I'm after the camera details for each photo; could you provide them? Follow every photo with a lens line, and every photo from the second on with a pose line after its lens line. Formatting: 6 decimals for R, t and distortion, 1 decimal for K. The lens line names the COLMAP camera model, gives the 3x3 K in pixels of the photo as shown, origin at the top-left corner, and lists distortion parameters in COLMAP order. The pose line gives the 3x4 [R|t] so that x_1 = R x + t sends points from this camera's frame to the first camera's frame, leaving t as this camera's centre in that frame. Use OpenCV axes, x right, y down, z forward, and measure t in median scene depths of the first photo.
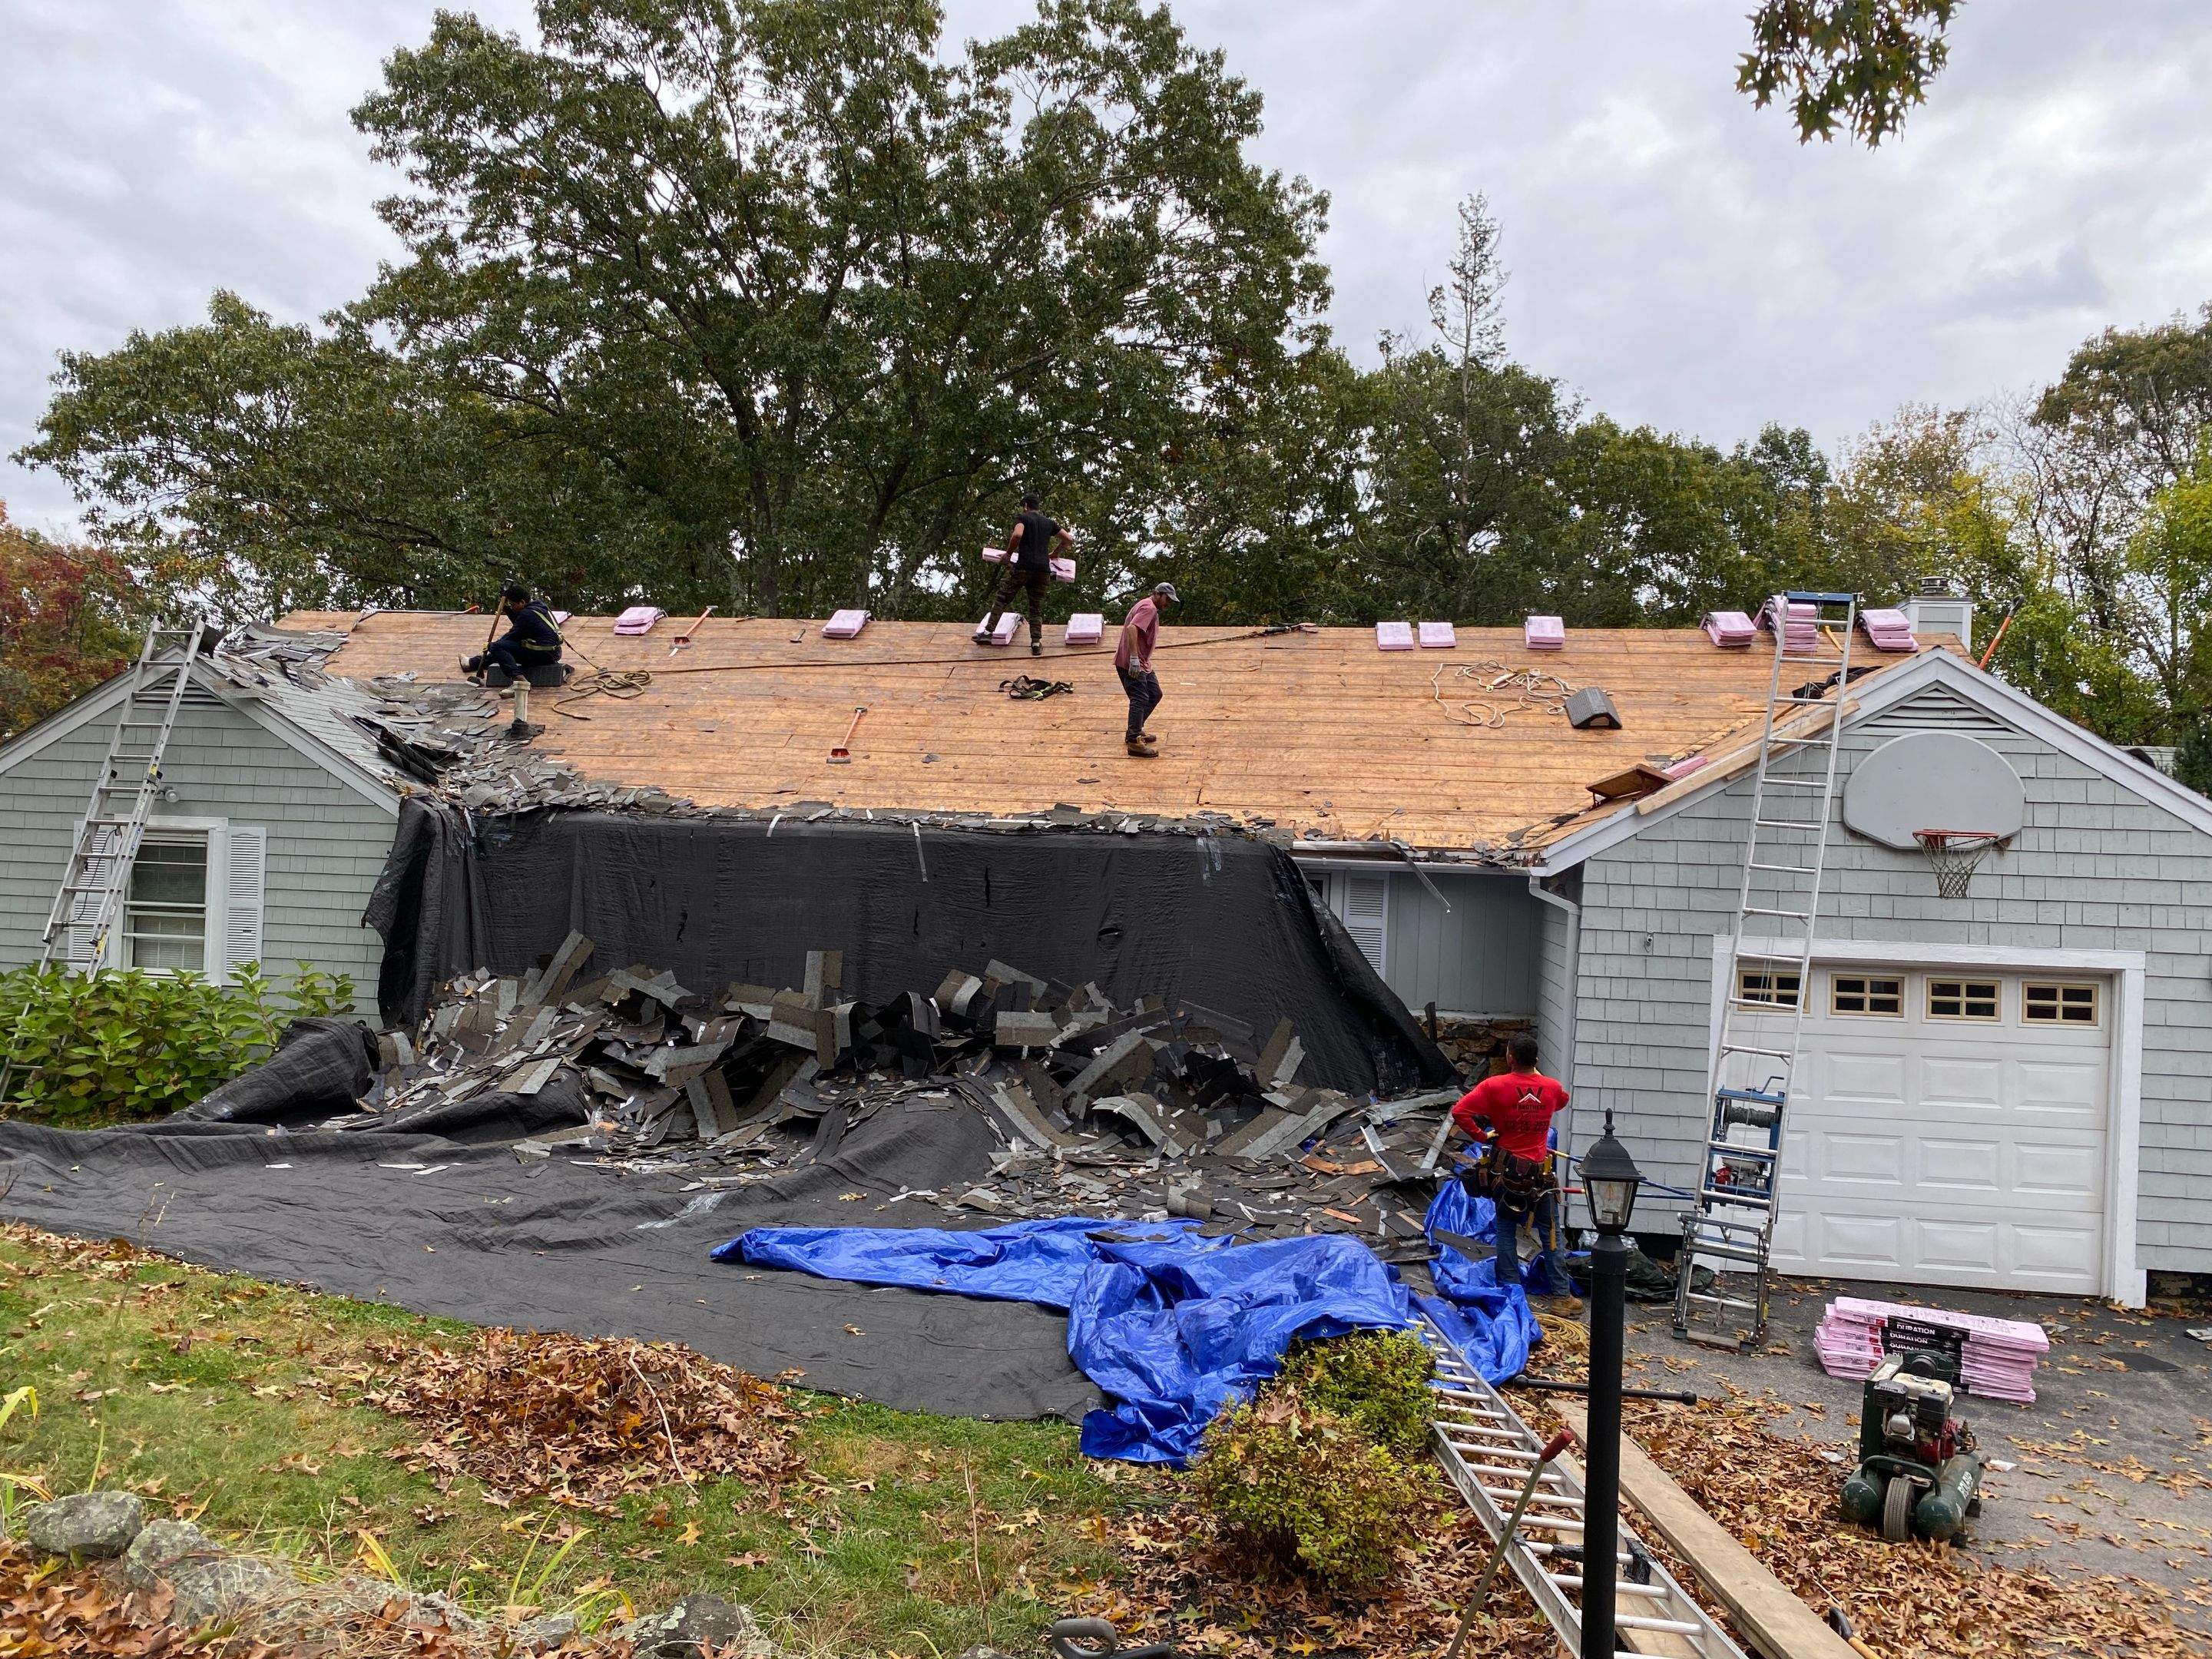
lens RADIAL K [[1707.7, 0, 1124.3], [0, 1707.7, 859.6], [0, 0, 1]] dist [0.014861, -0.010166]
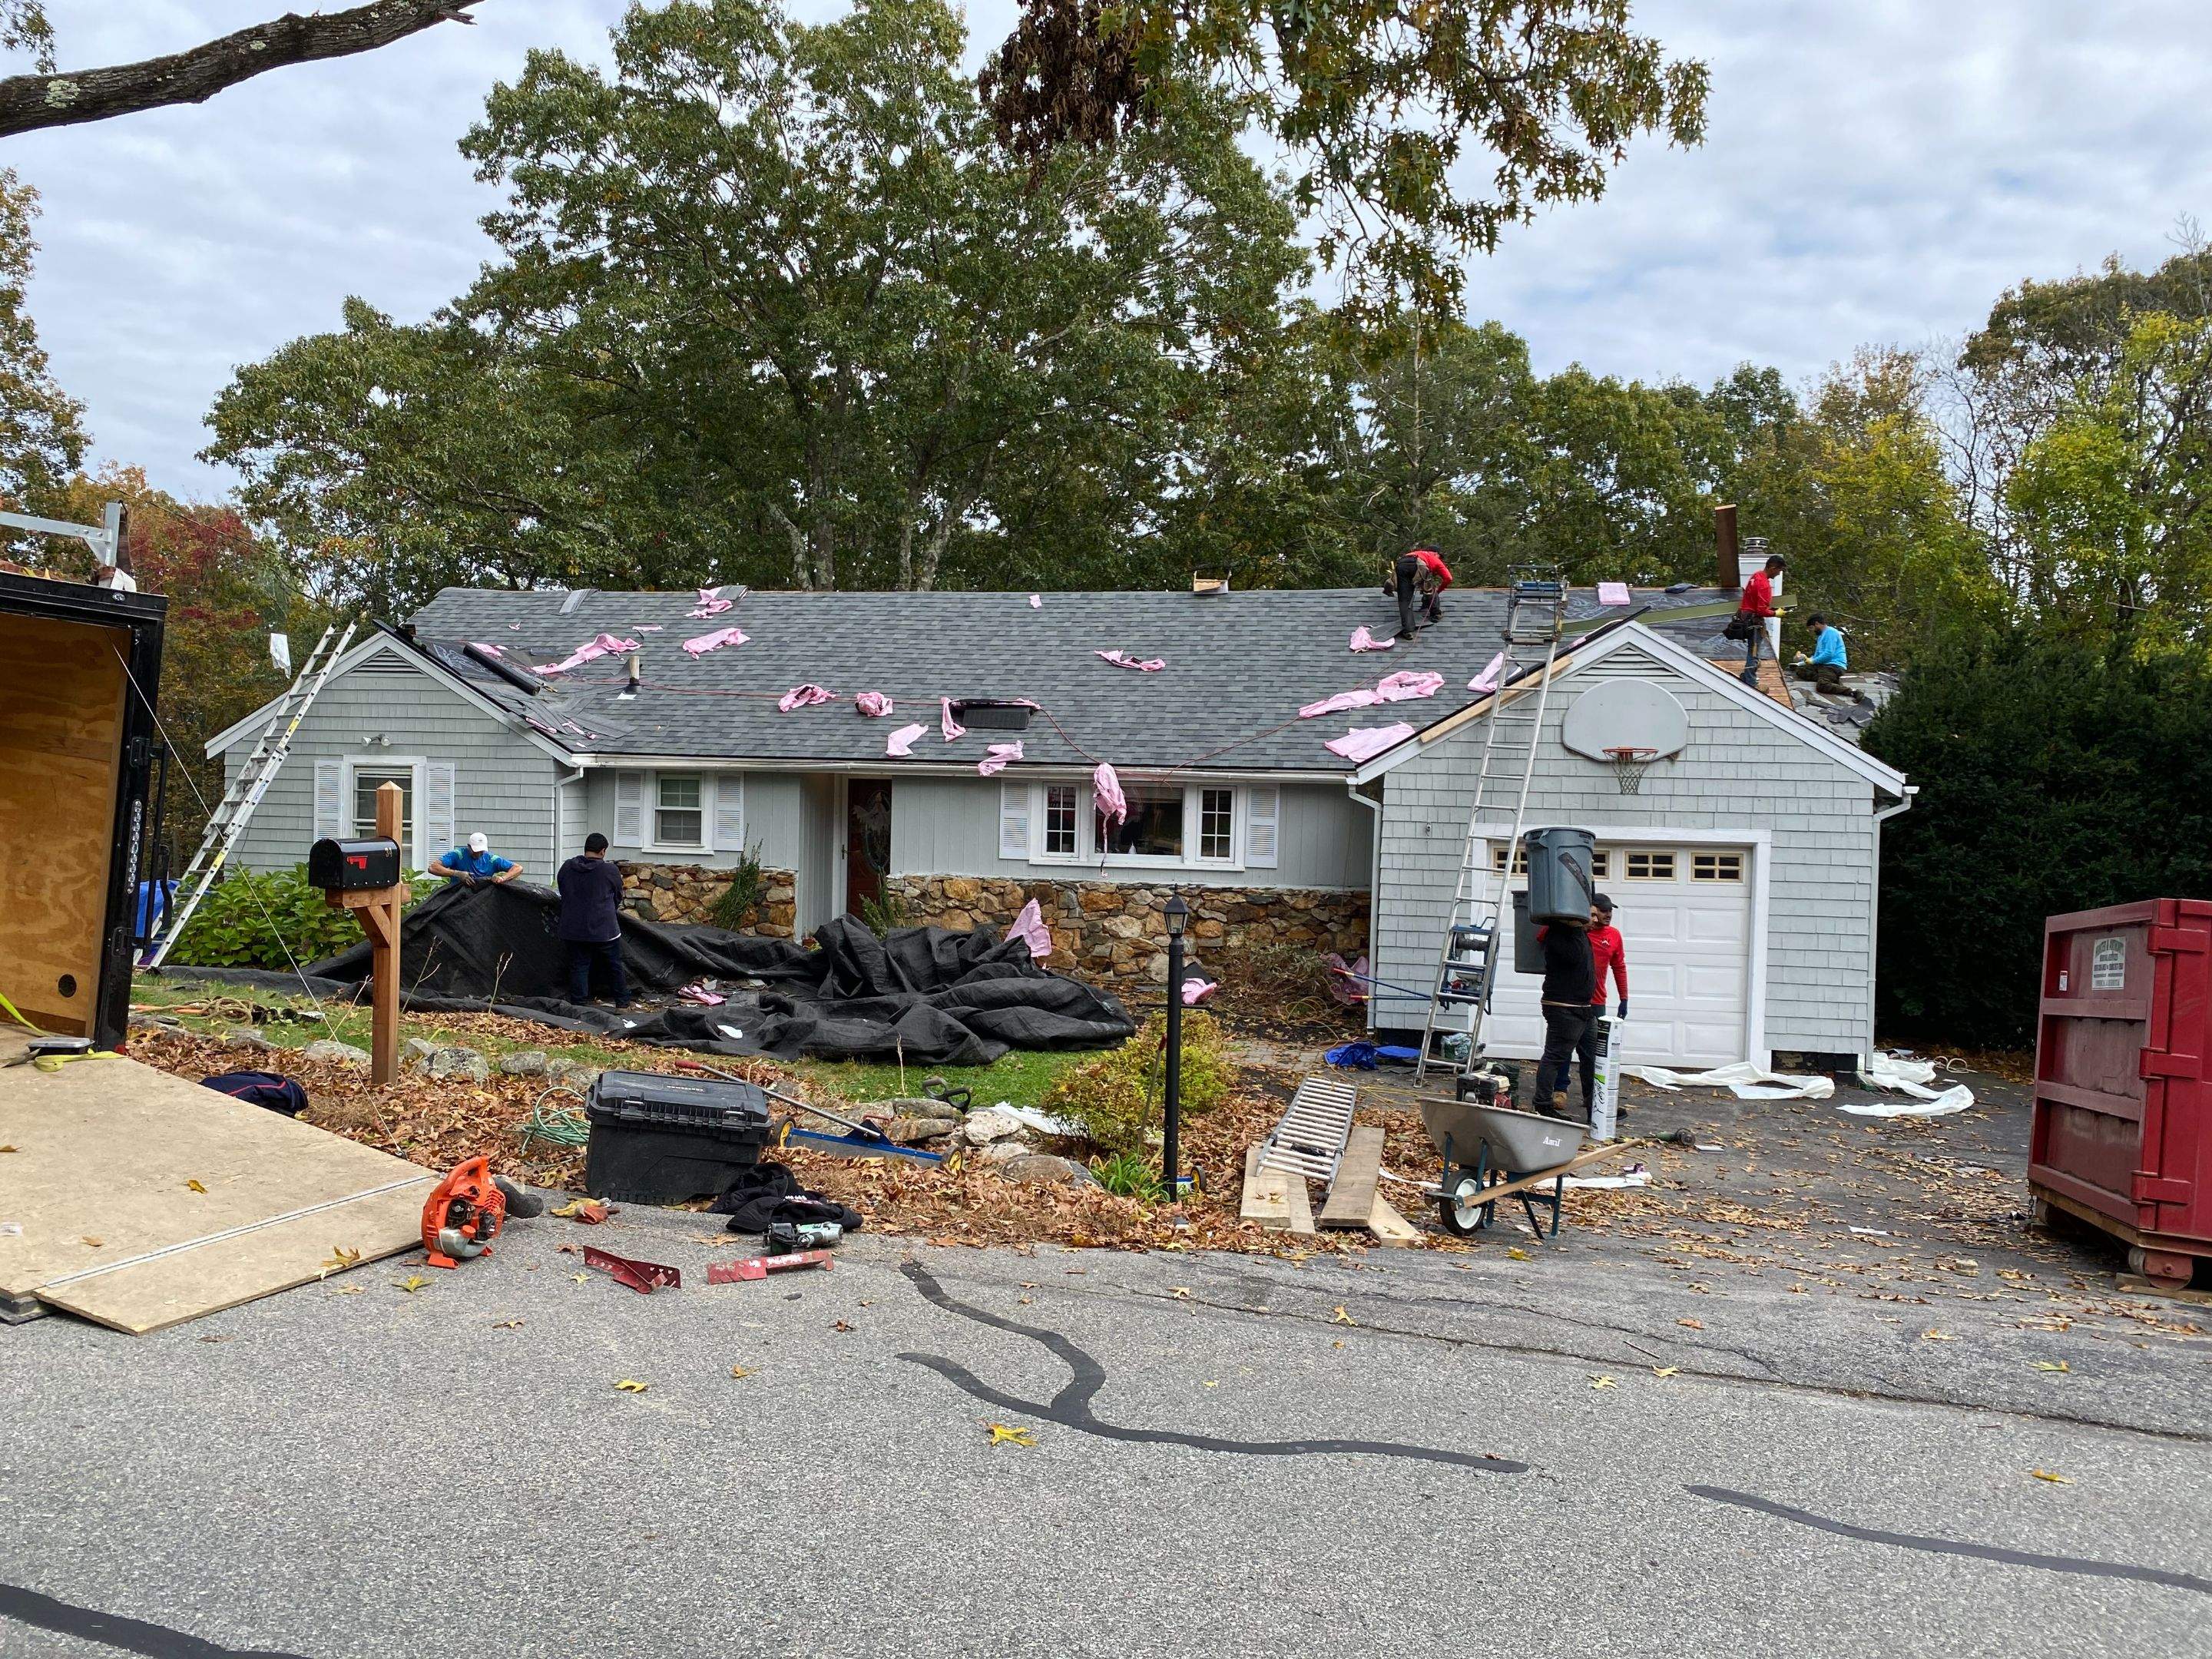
lens RADIAL K [[1713.2, 0, 1119.1], [0, 1713.2, 846.3], [0, 0, 1]] dist [0.004607, 0.006404]
pose [[0.998969, -0.013856, -0.043229, 0.036948], [0.015588, 0.999078, 0.039995, 0.000469], [0.042635, -0.040627, 0.998264, -0.150289]]
